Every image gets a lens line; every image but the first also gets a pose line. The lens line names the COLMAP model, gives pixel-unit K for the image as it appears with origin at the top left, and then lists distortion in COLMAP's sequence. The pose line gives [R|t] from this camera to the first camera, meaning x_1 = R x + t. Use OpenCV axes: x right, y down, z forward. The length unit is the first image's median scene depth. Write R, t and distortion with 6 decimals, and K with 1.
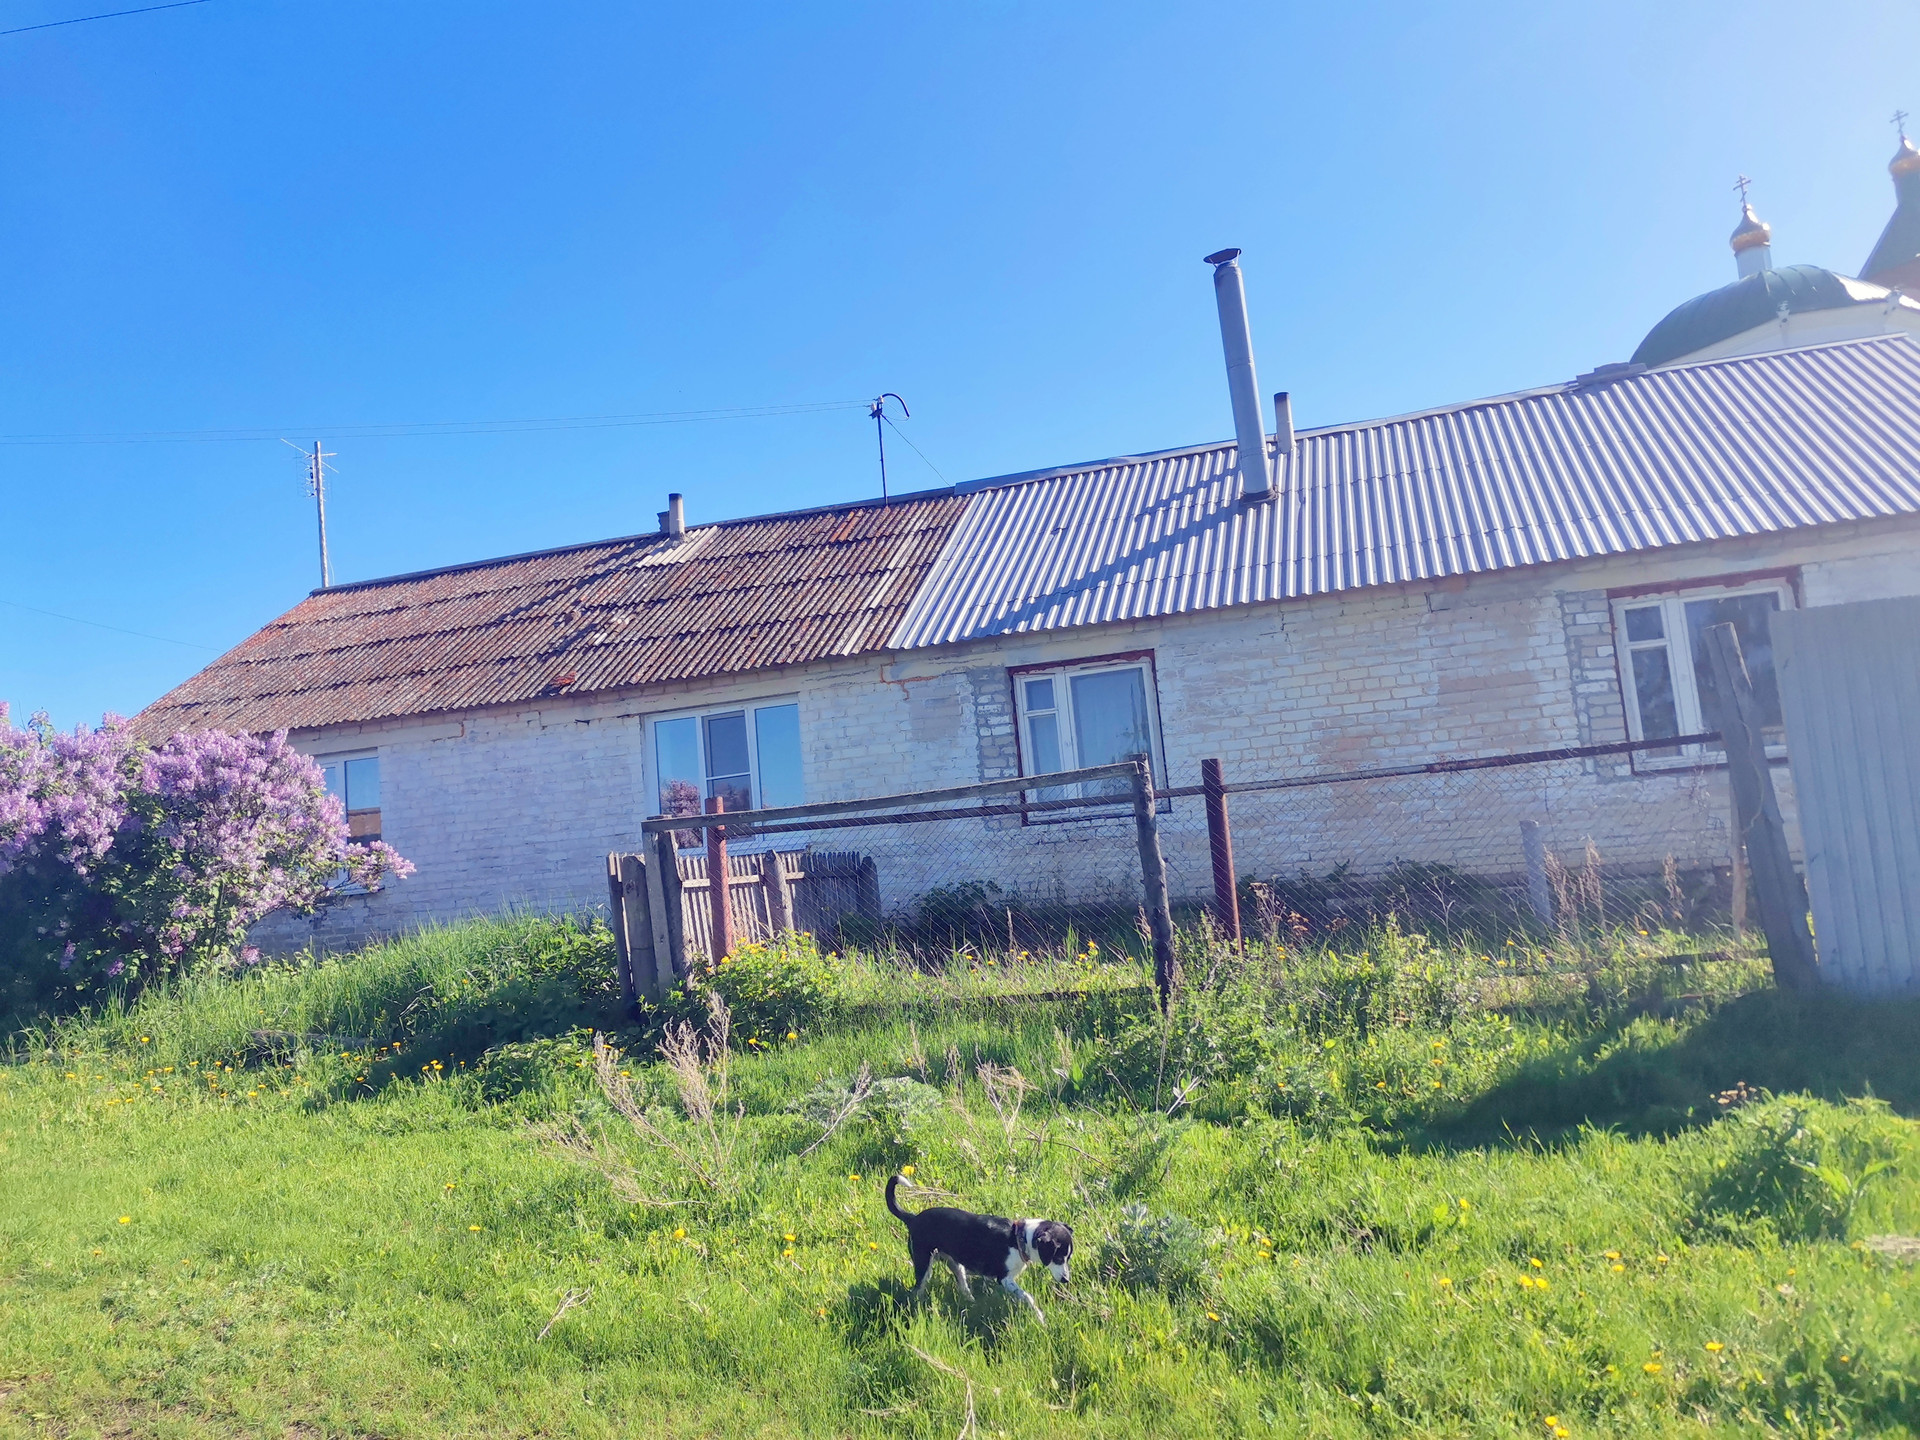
lens RADIAL K [[1436.3, 0, 960.7], [0, 1436.3, 706.3], [0, 0, 1]] dist [0.111473, -0.144665]
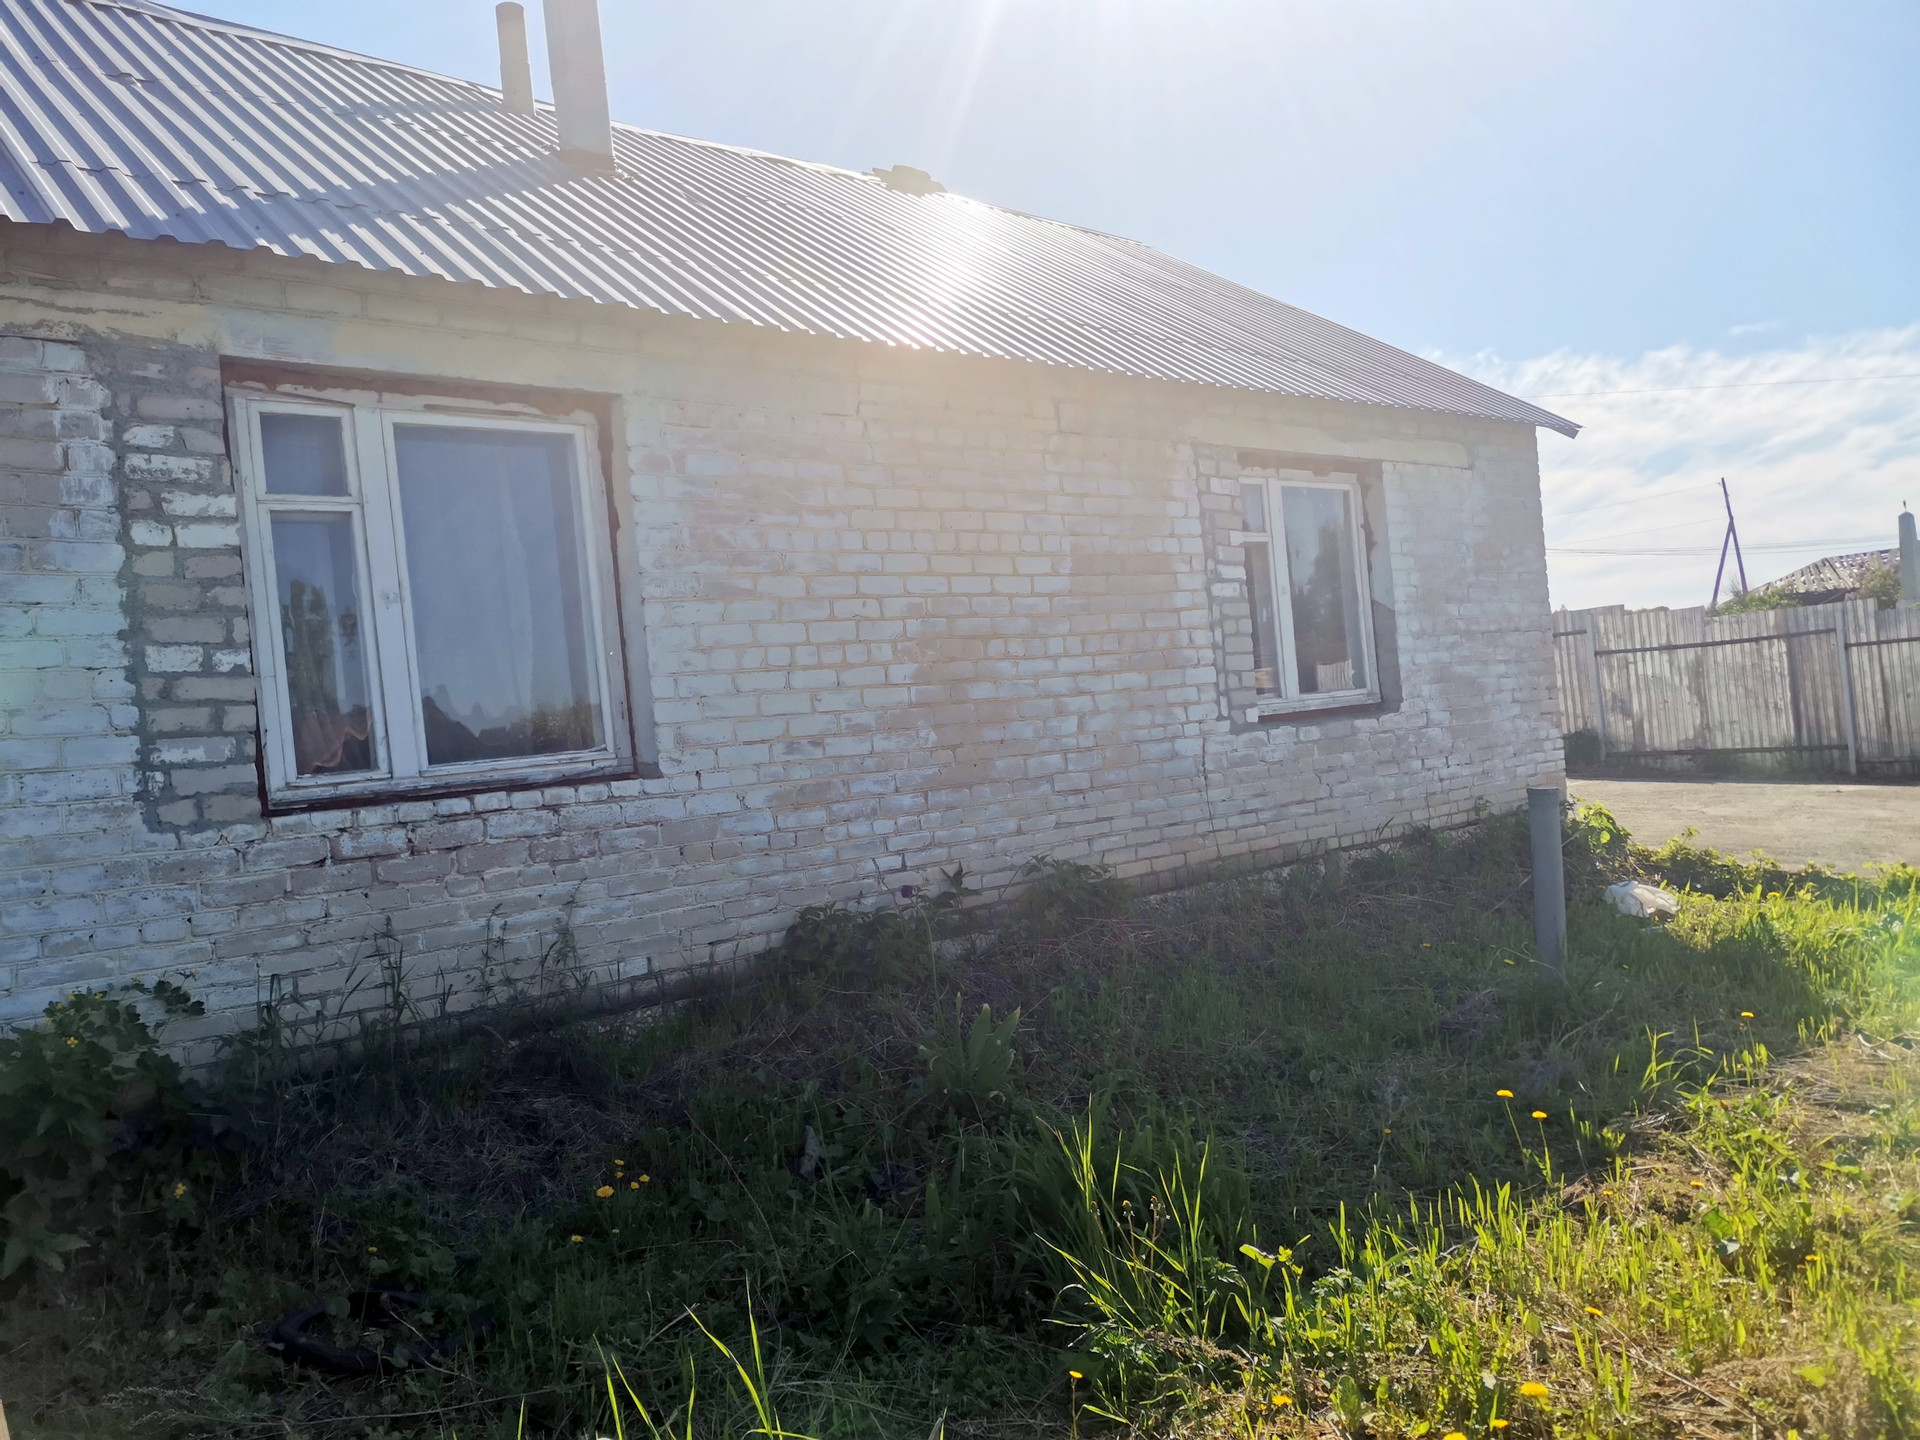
lens RADIAL K [[1434.2, 0, 965.2], [0, 1434.2, 712.6], [0, 0, 1]] dist [0.100698, -0.134455]
pose [[0.536898, 0.040900, 0.842655, -0.173842], [-0.062552, 0.998005, -0.008585, 0.052840], [-0.841325, -0.048100, 0.538385, 0.694712]]
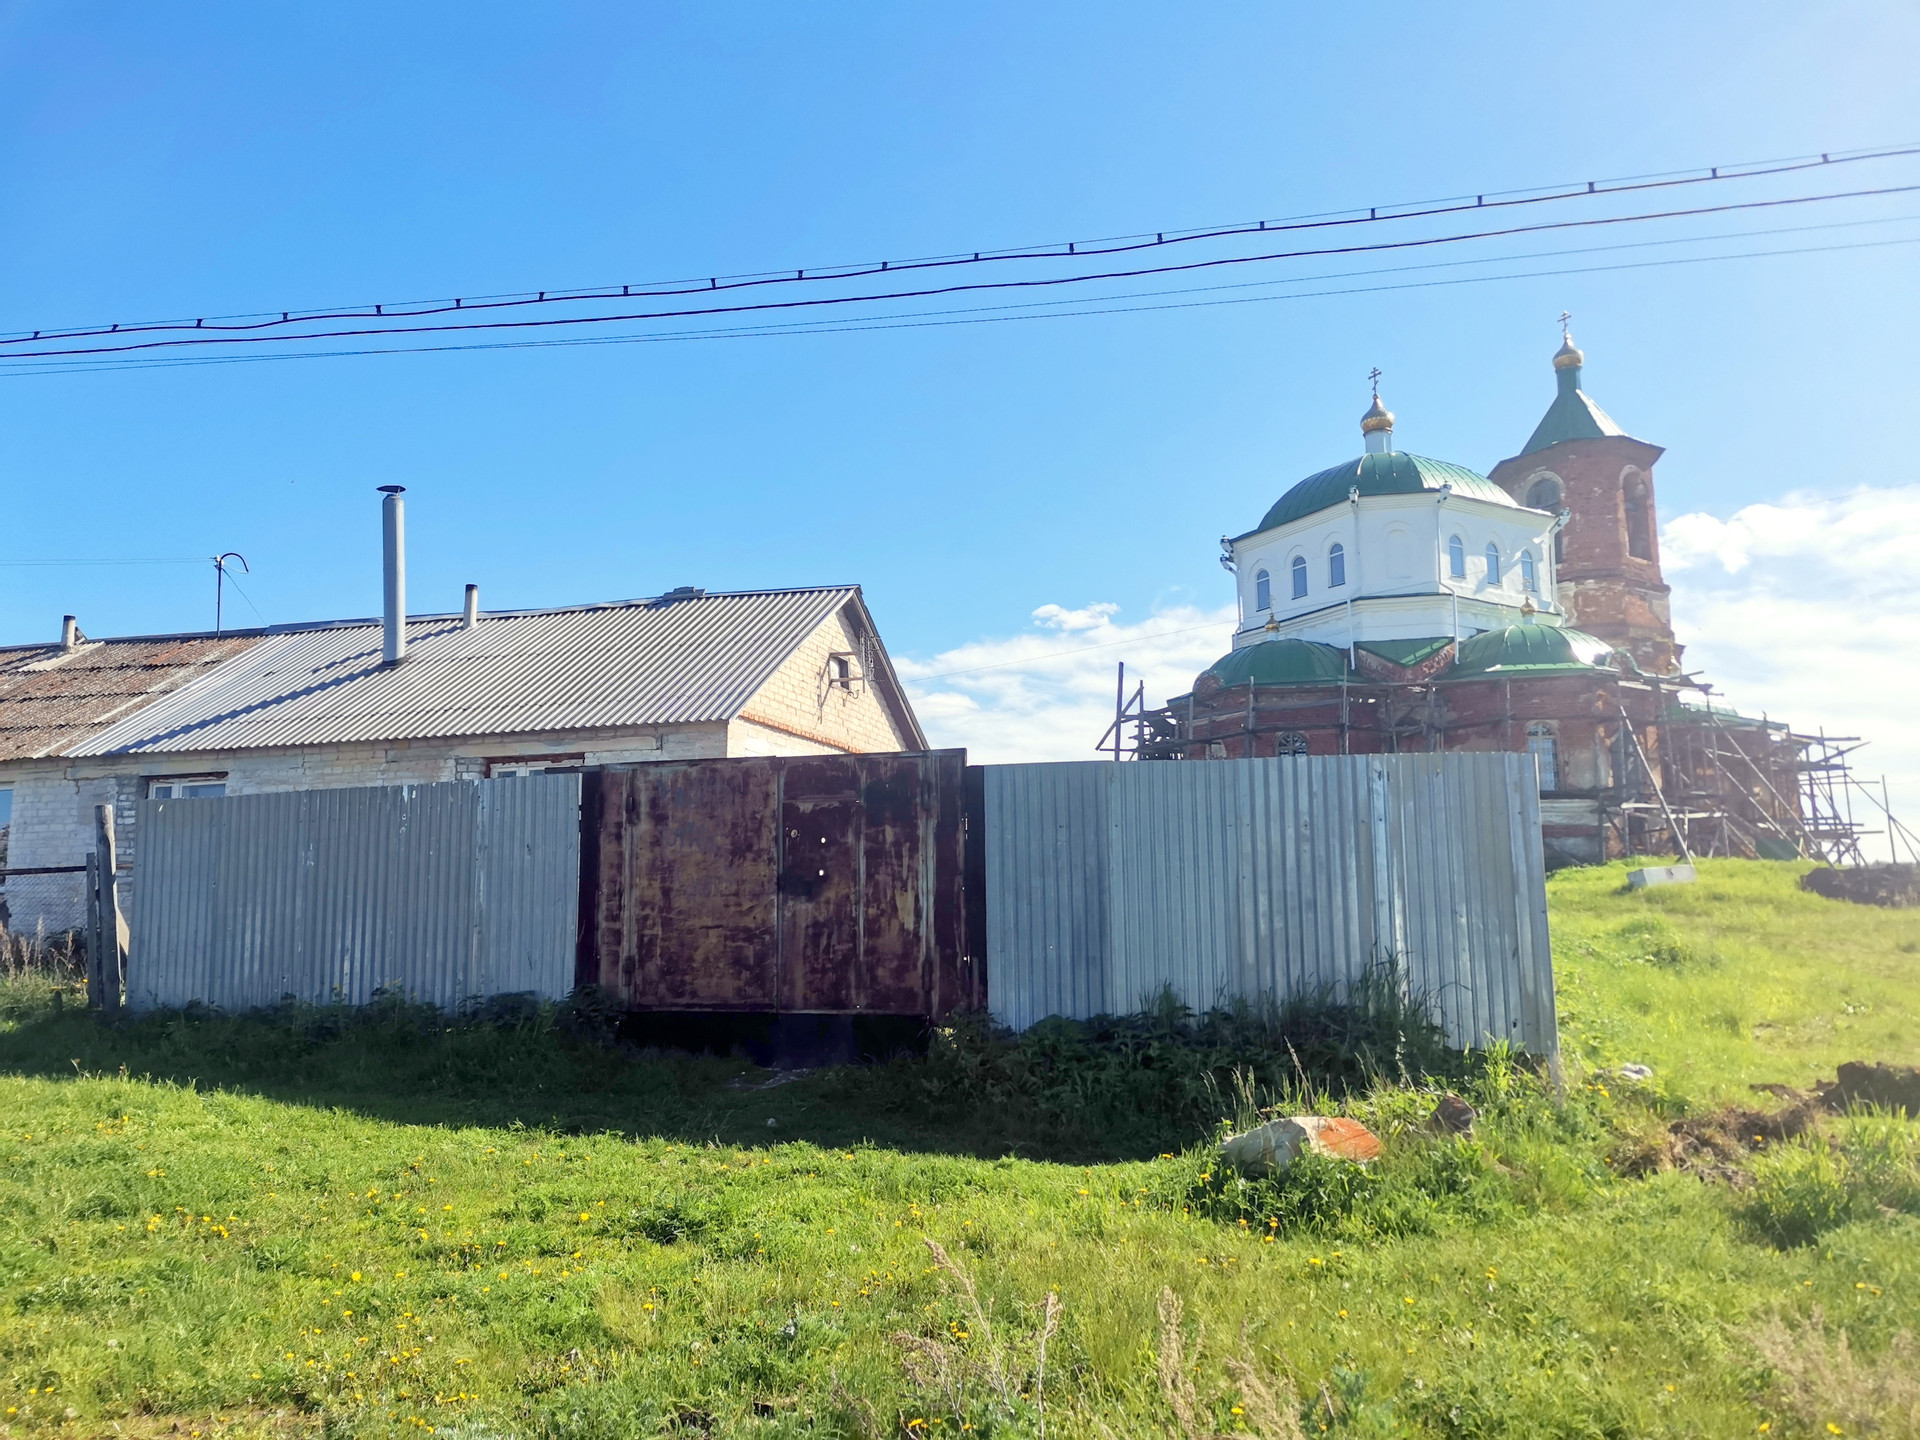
lens RADIAL K [[1427.3, 0, 965.6], [0, 1427.3, 727.8], [0, 0, 1]] dist [0.097783, -0.125485]
pose [[0.997224, 0.074453, -0.000806, 0.876090], [-0.074448, 0.996860, -0.026988, -0.100836], [-0.001206, 0.026973, 0.999635, -0.437578]]
